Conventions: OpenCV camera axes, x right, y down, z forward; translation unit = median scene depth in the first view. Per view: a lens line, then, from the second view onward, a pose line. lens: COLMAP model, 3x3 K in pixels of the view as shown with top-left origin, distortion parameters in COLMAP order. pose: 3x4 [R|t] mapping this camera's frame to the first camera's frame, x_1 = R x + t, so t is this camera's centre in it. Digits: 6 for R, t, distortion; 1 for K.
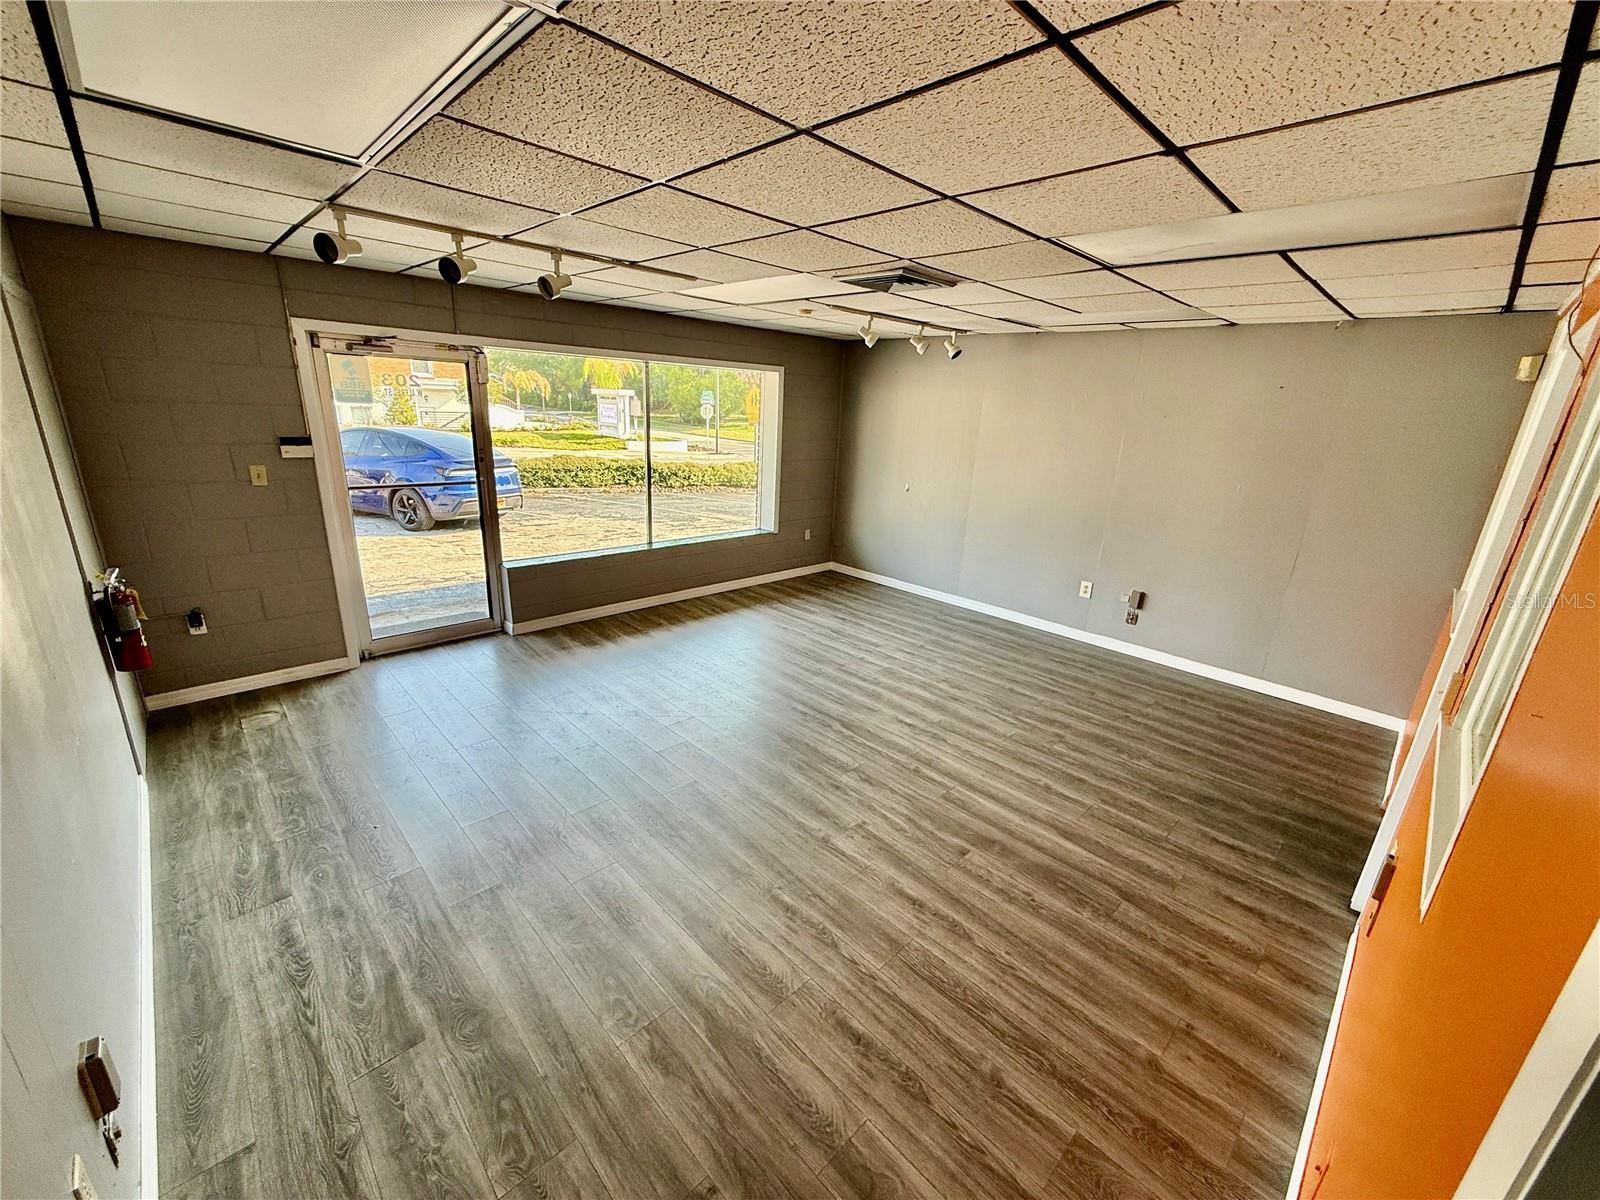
lens RADIAL K [[637.6, 0, 792.8], [0, 637.6, 594.3], [0, 0, 1]] dist [0.003704, -0.000300]
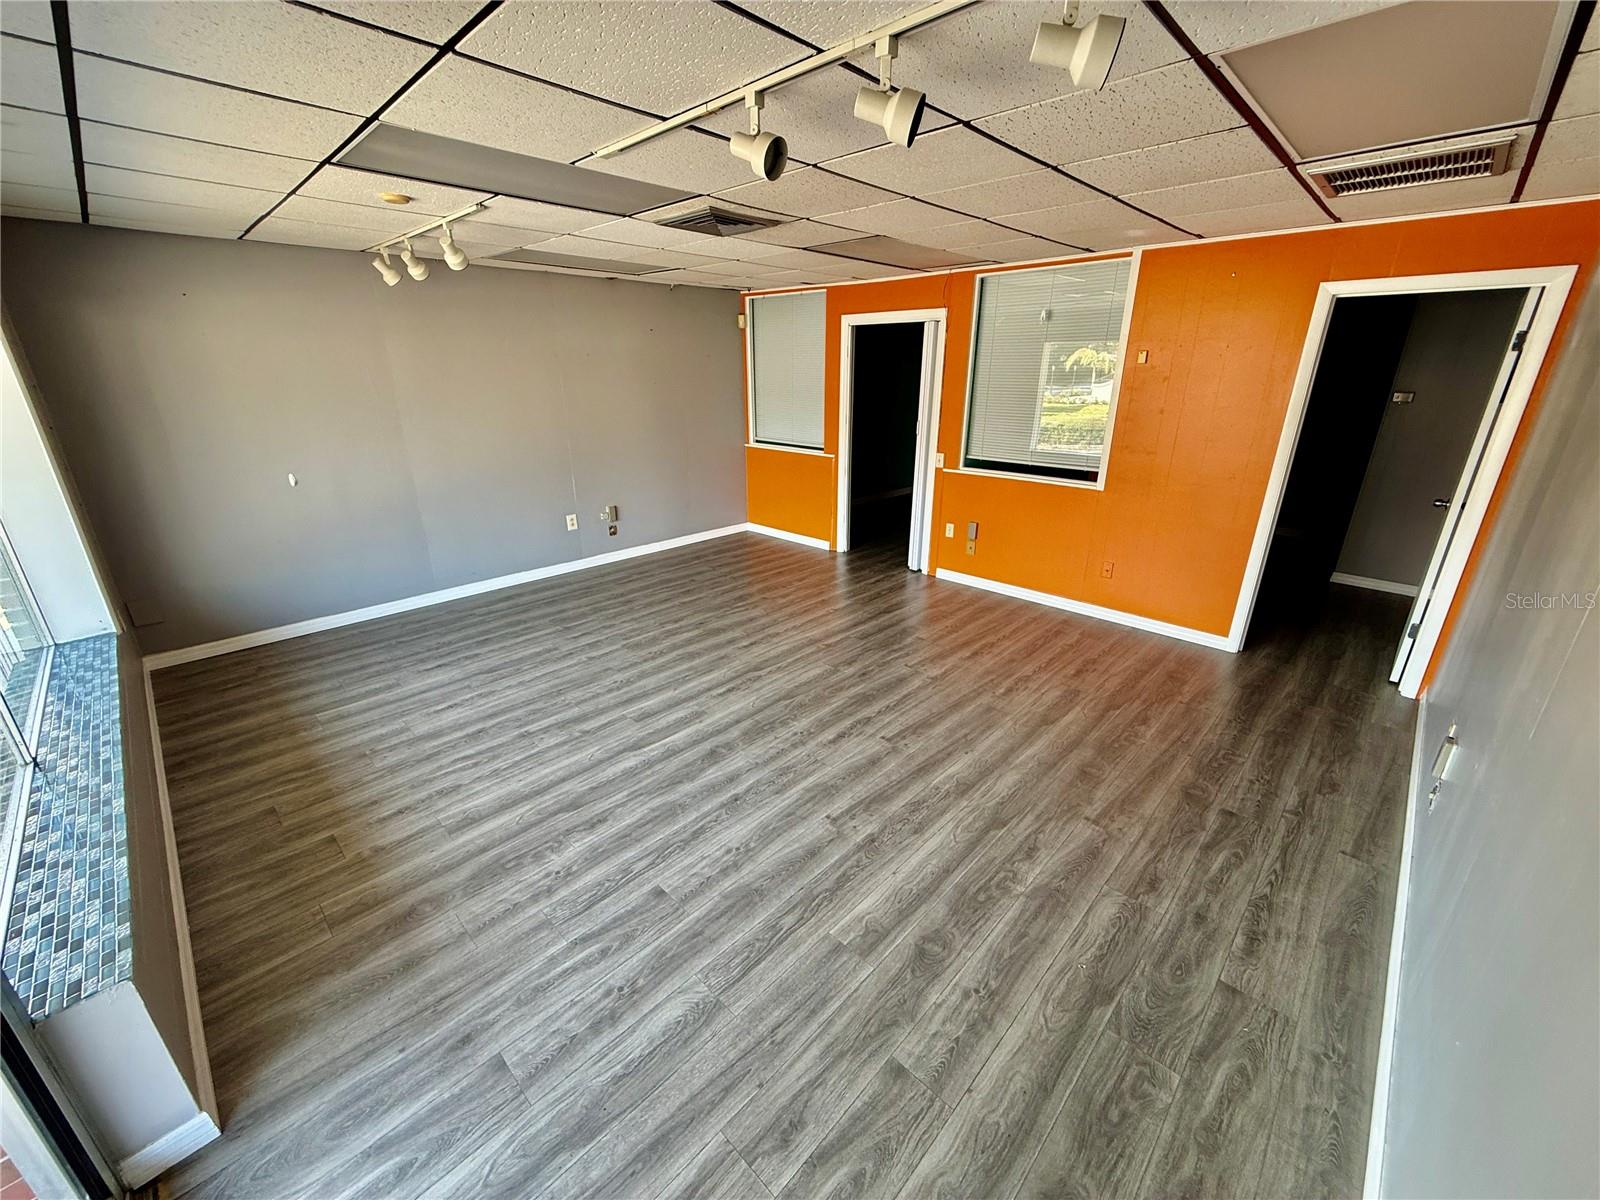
lens RADIAL K [[637.6, 0, 795.4], [0, 637.6, 600.1], [0, 0, 1]] dist [0.003704, -0.000300]
pose [[-0.028882, -0.389305, 0.920656, -0.787638], [0.288573, 0.878576, 0.380564, -0.256573], [-0.957022, 0.276668, 0.086968, 0.775038]]
